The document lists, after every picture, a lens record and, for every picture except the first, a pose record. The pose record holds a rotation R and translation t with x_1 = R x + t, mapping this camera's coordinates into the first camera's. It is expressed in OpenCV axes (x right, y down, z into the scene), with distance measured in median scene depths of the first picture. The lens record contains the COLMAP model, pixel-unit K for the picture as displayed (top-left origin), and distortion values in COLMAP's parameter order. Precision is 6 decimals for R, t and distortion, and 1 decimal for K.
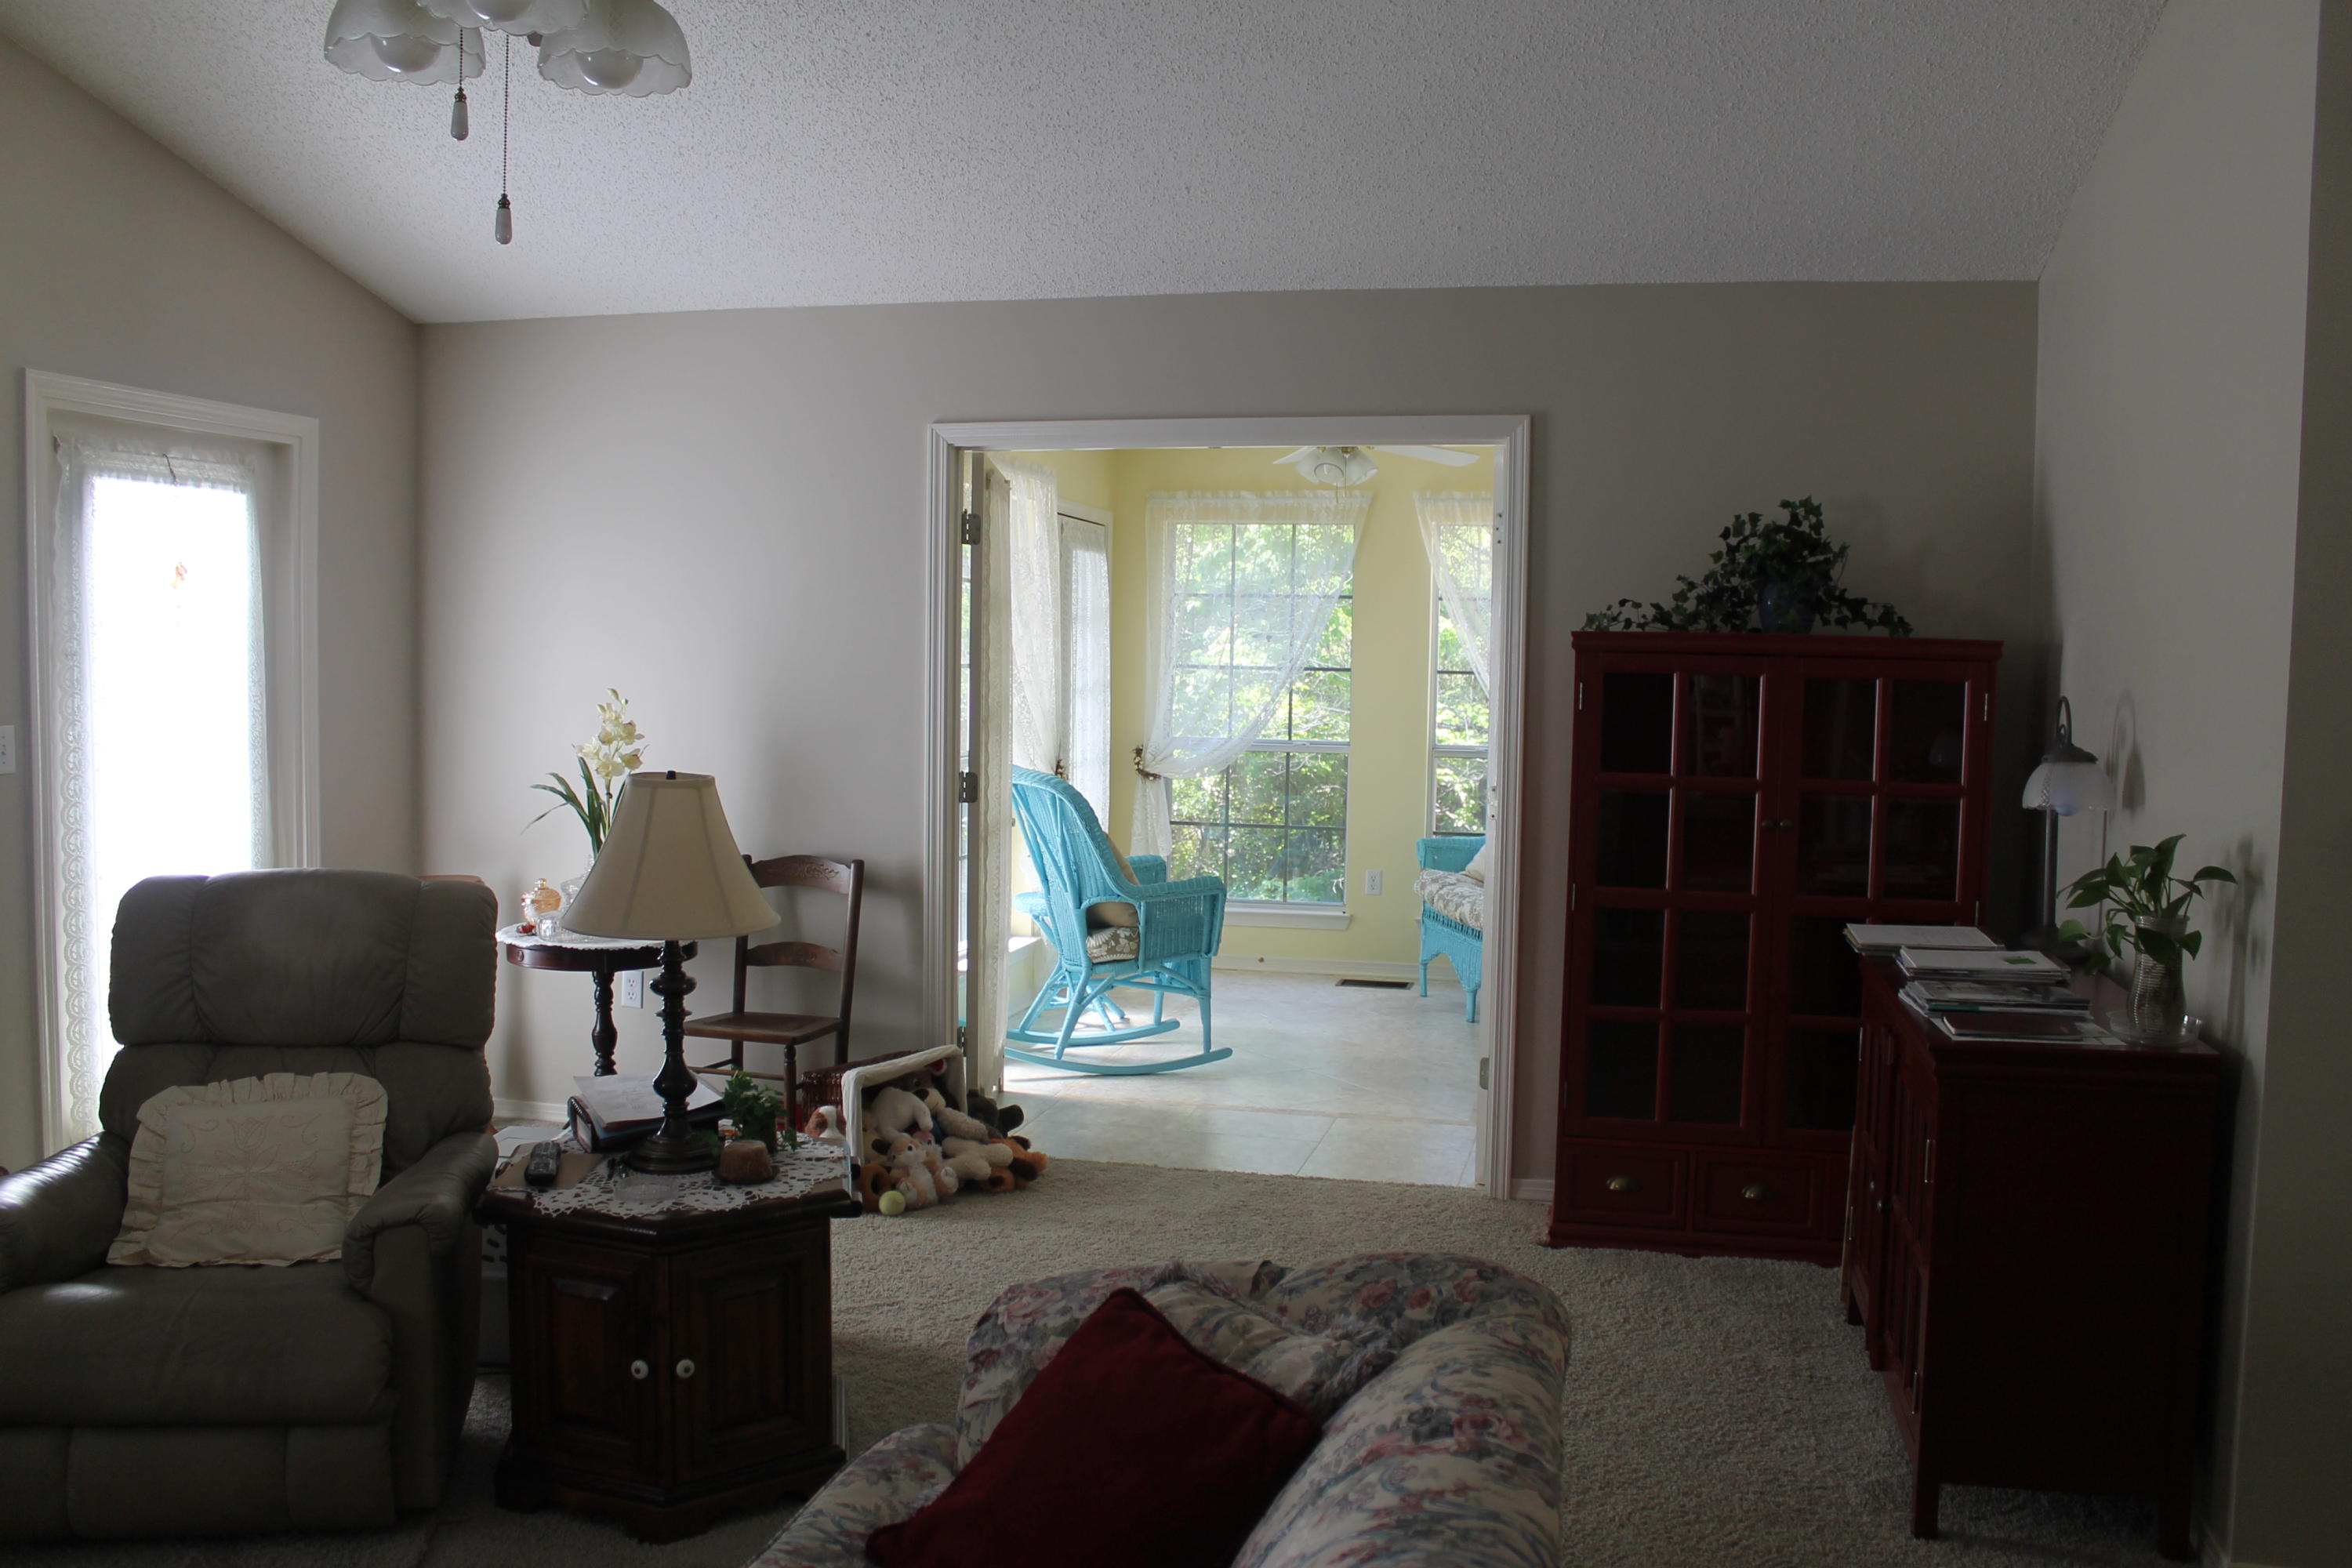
lens RADIAL K [[1961.7, 0, 1176.0], [0, 1961.7, 784.0], [0, 0, 1]] dist [-0.164475, 0.148610]
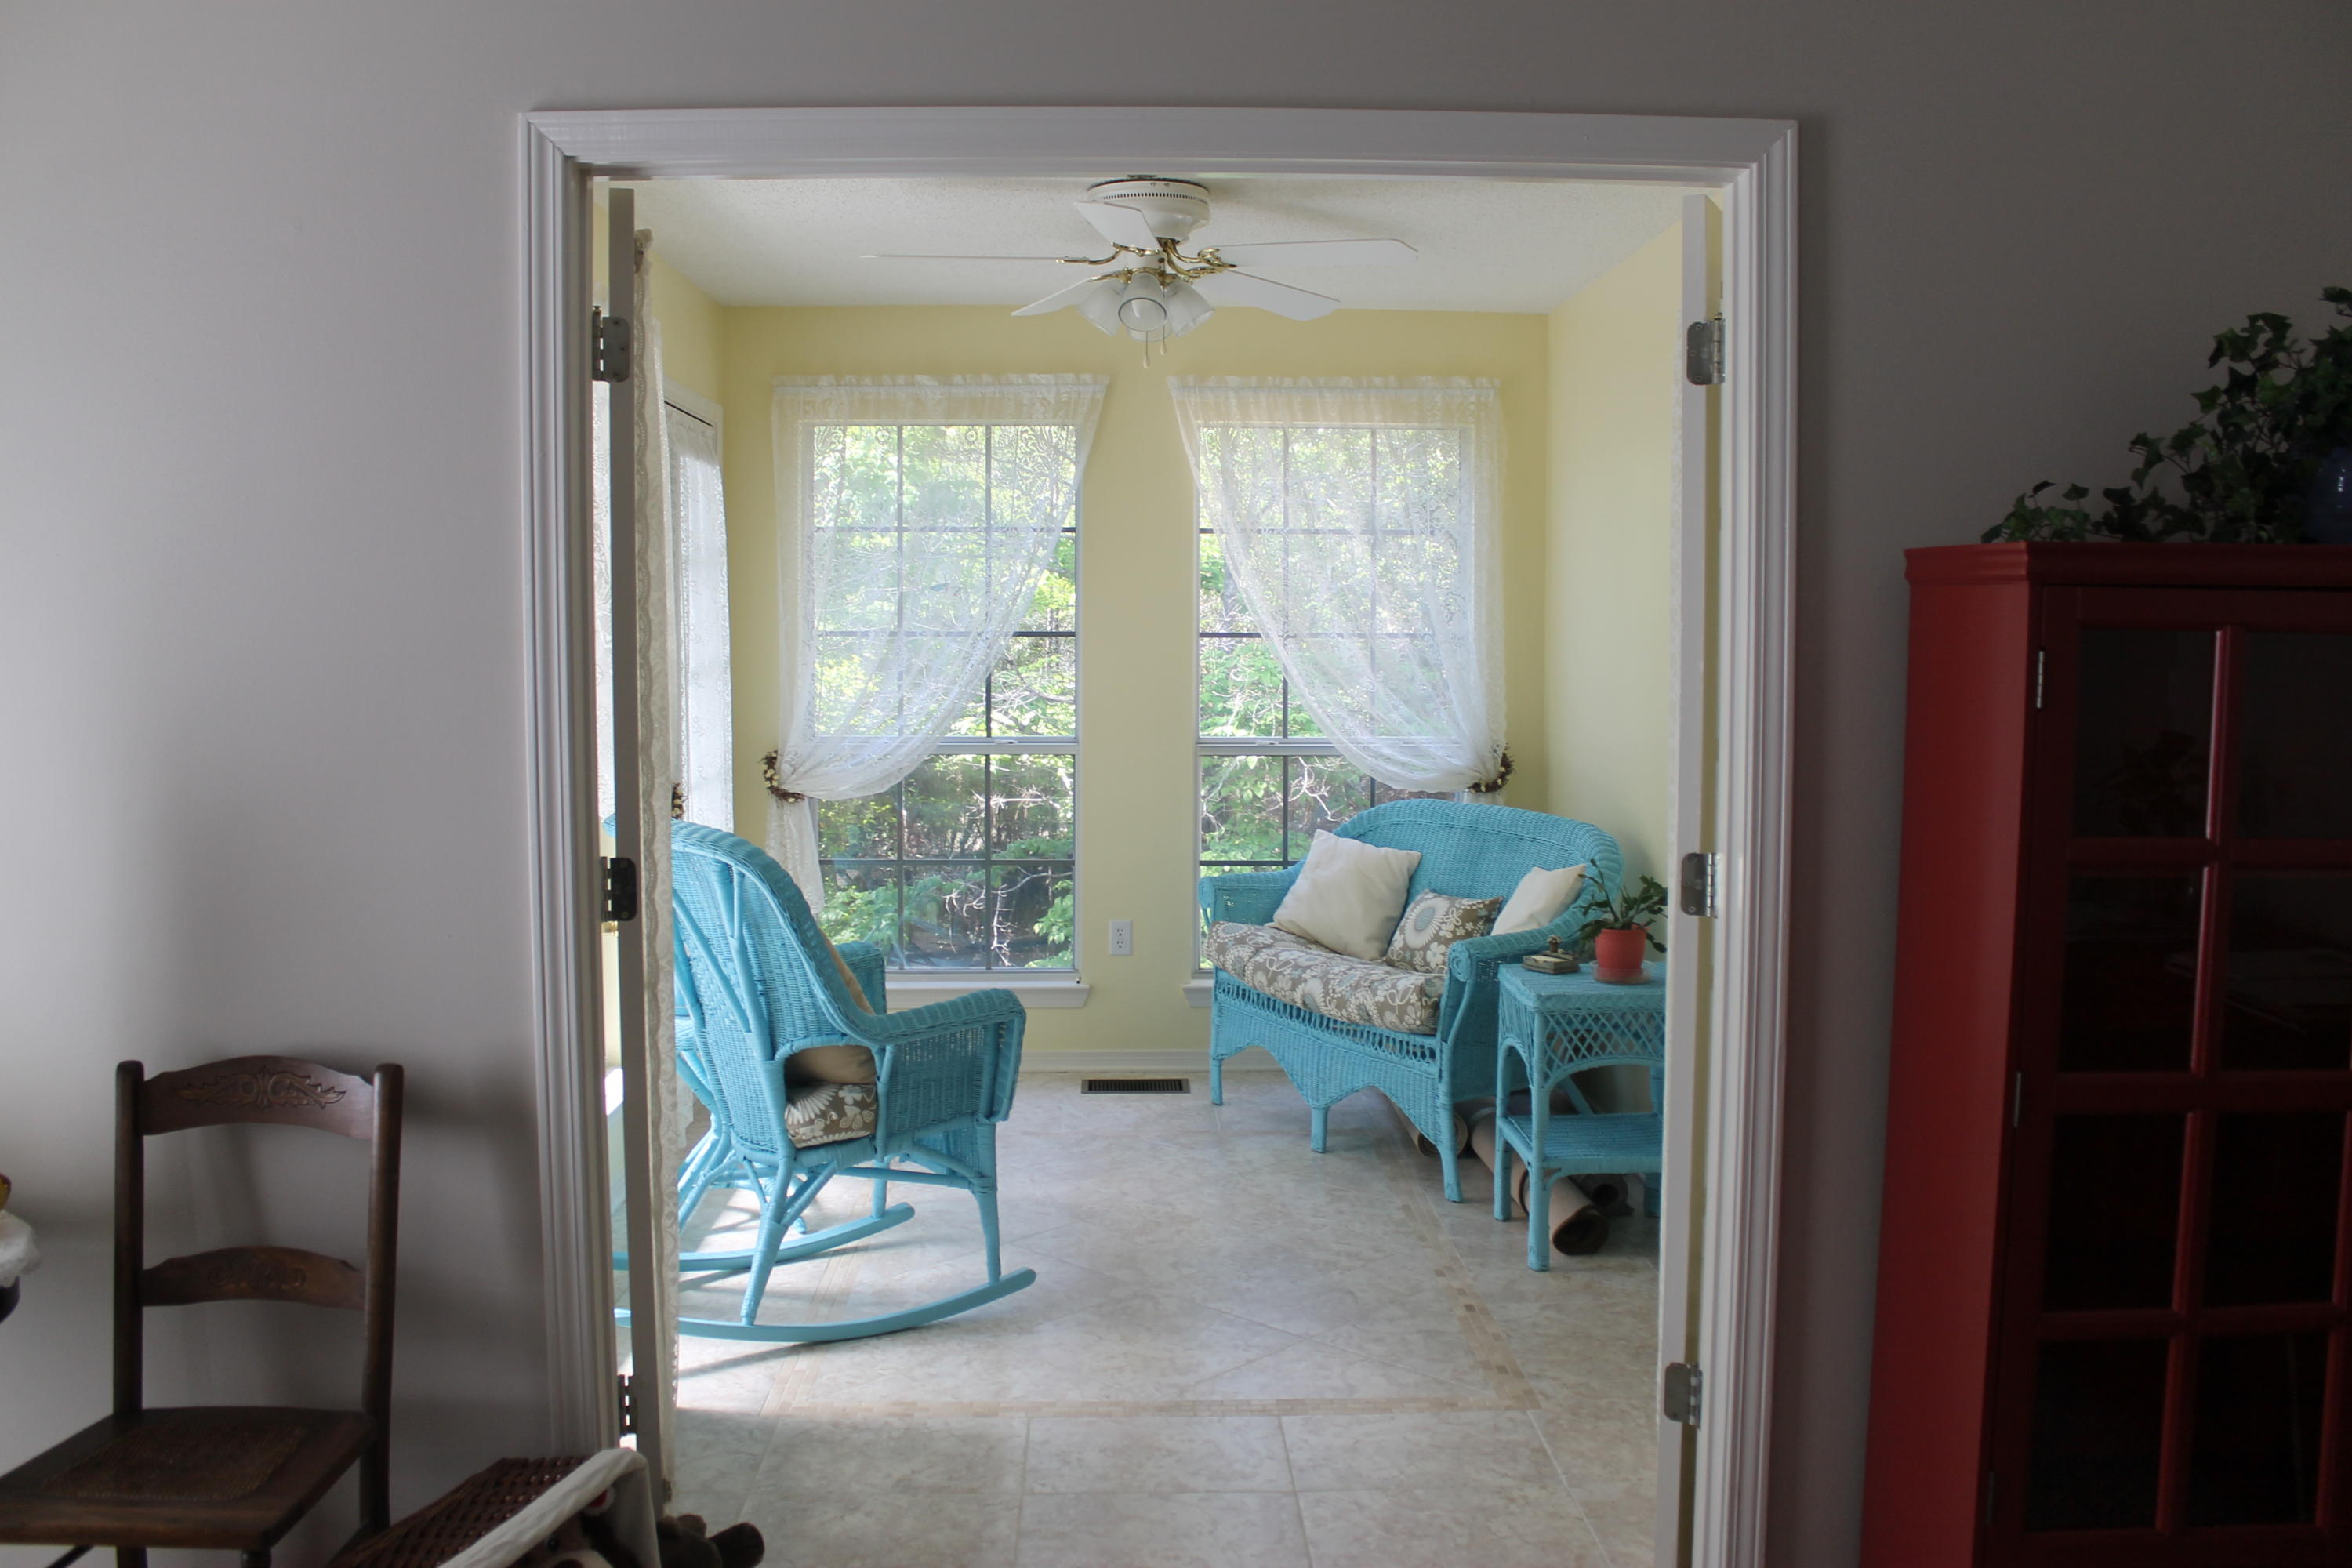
lens RADIAL K [[1961.7, 0, 1176.0], [0, 1961.7, 784.0], [0, 0, 1]] dist [-0.164475, 0.148610]
pose [[0.964534, -0.035349, 0.261580, -0.081146], [0.030752, 0.999293, 0.021648, -0.025368], [-0.262160, -0.012836, 0.964939, 0.422711]]
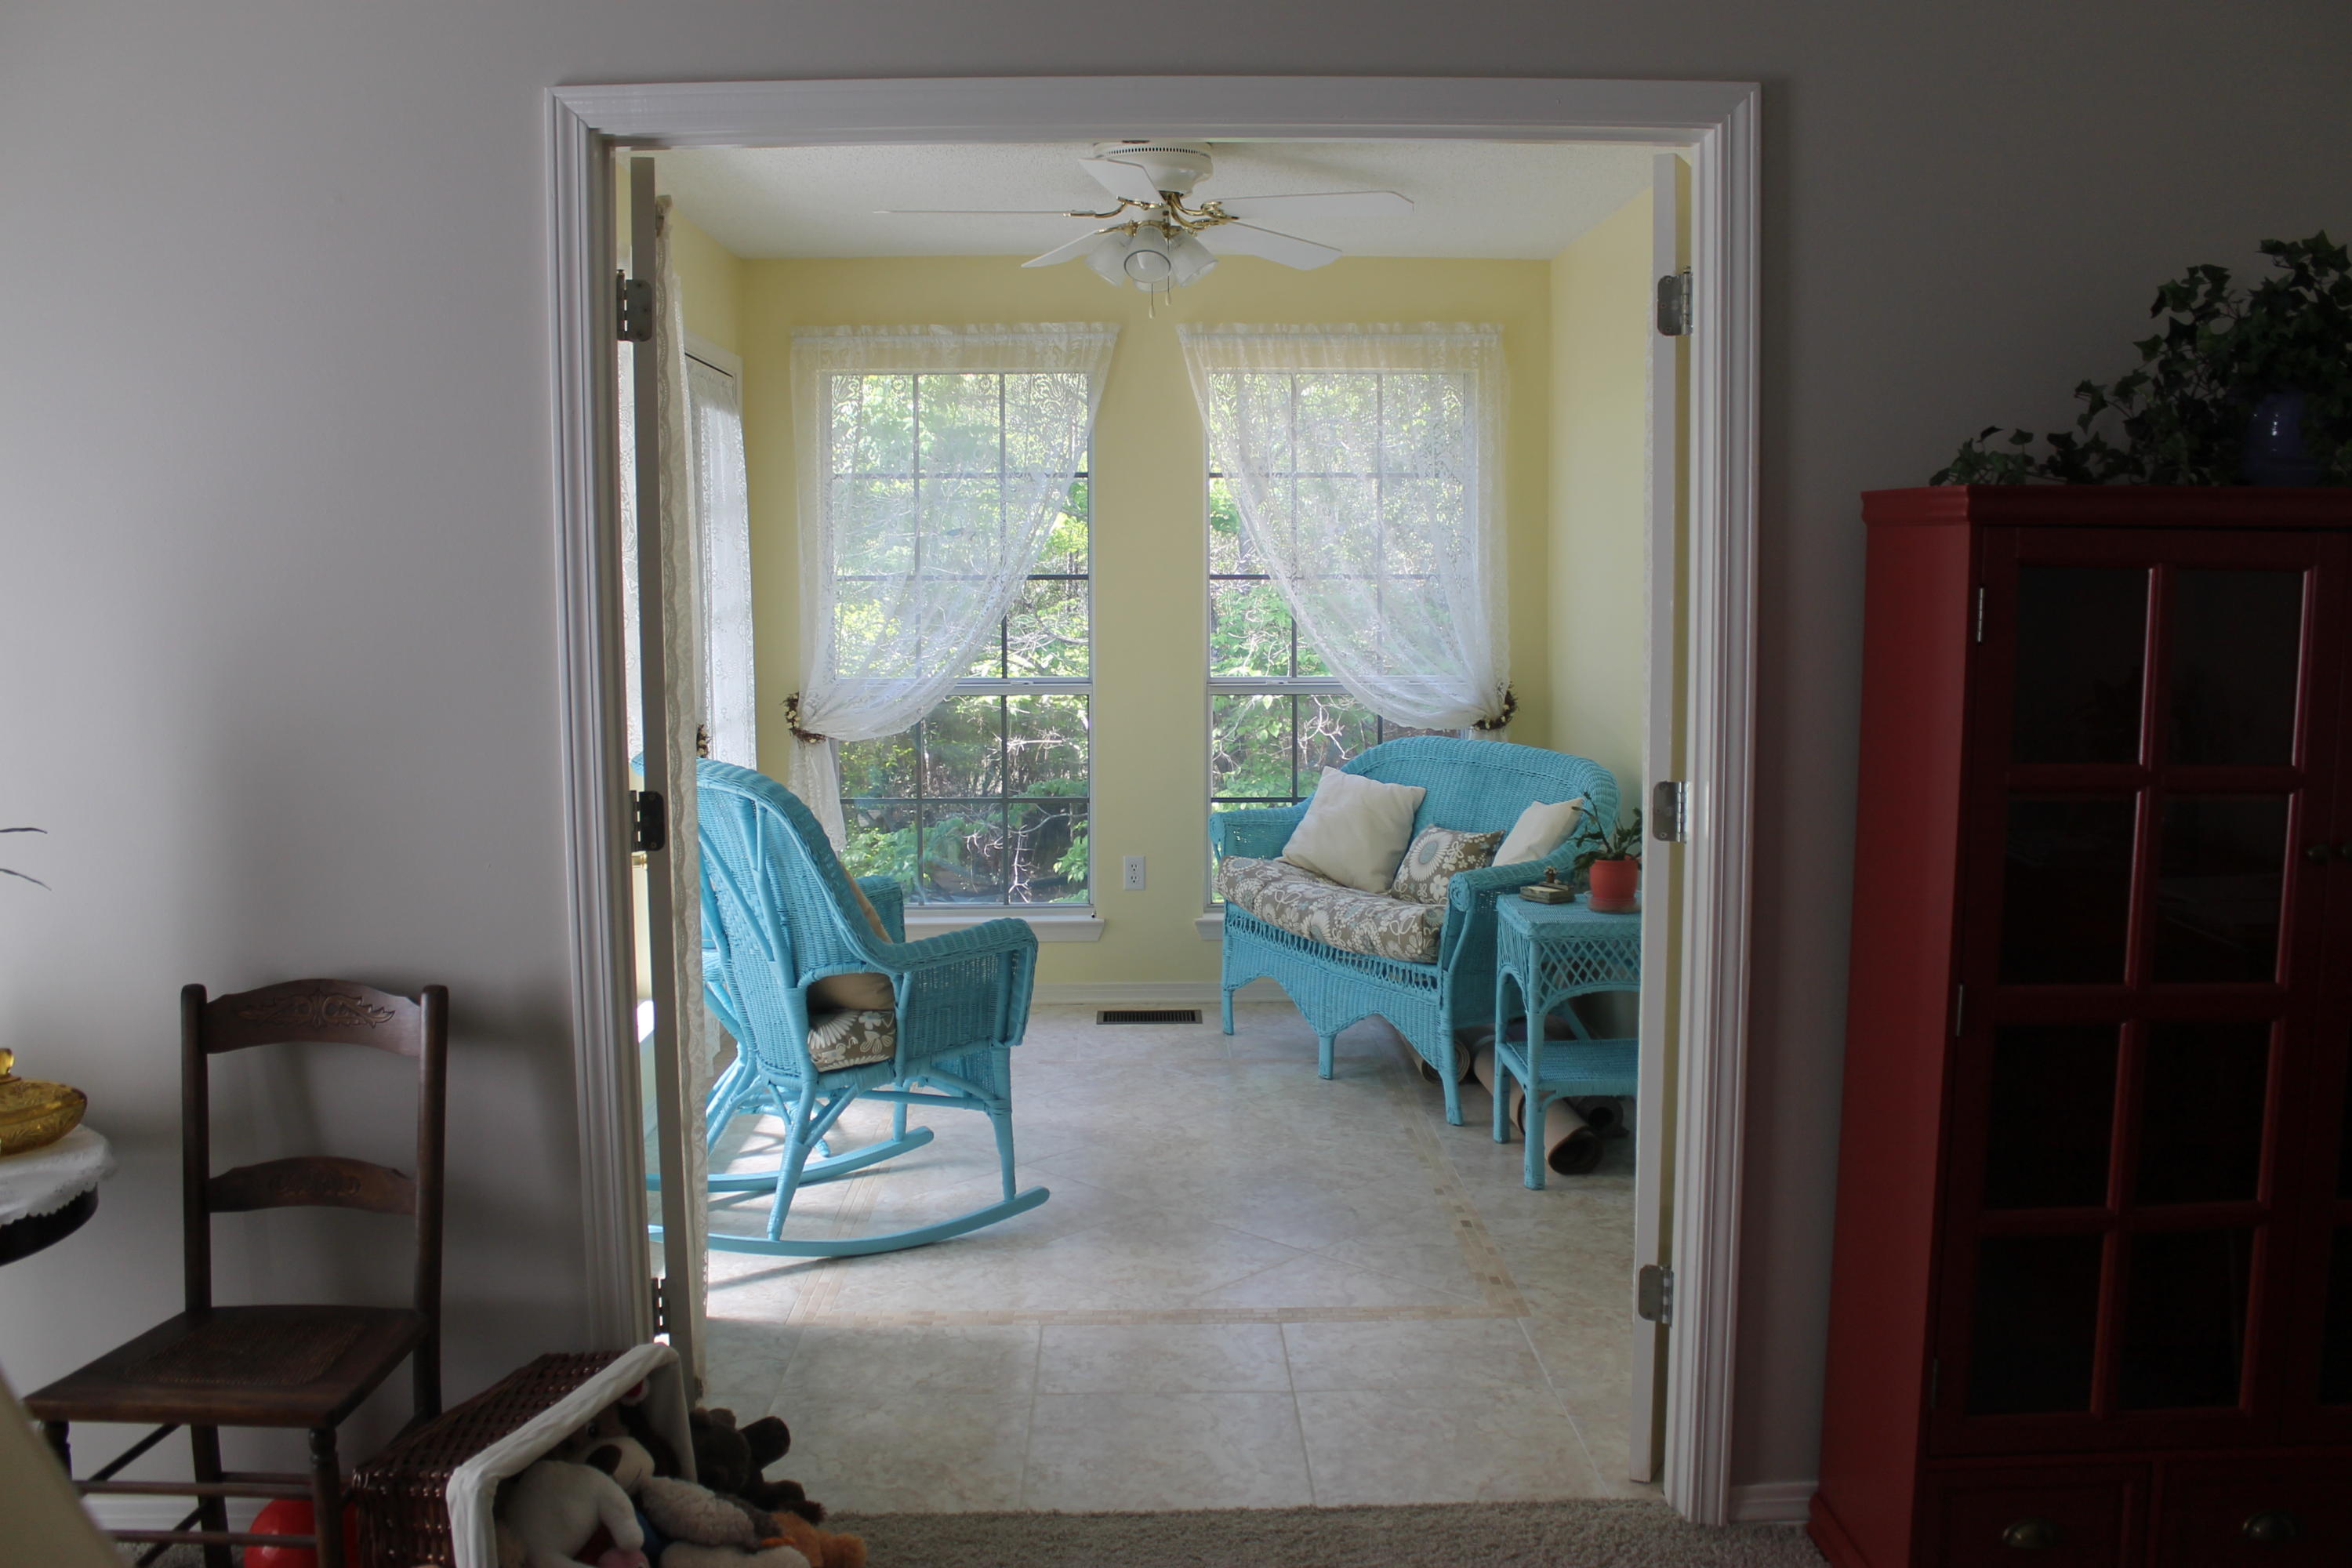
lens RADIAL K [[1961.7, 0, 1176.0], [0, 1961.7, 784.0], [0, 0, 1]] dist [-0.164475, 0.148610]
pose [[0.967407, -0.048004, 0.248634, -0.081598], [0.036560, 0.998058, 0.050444, -0.023859], [-0.250573, -0.039710, 0.967283, 0.398966]]
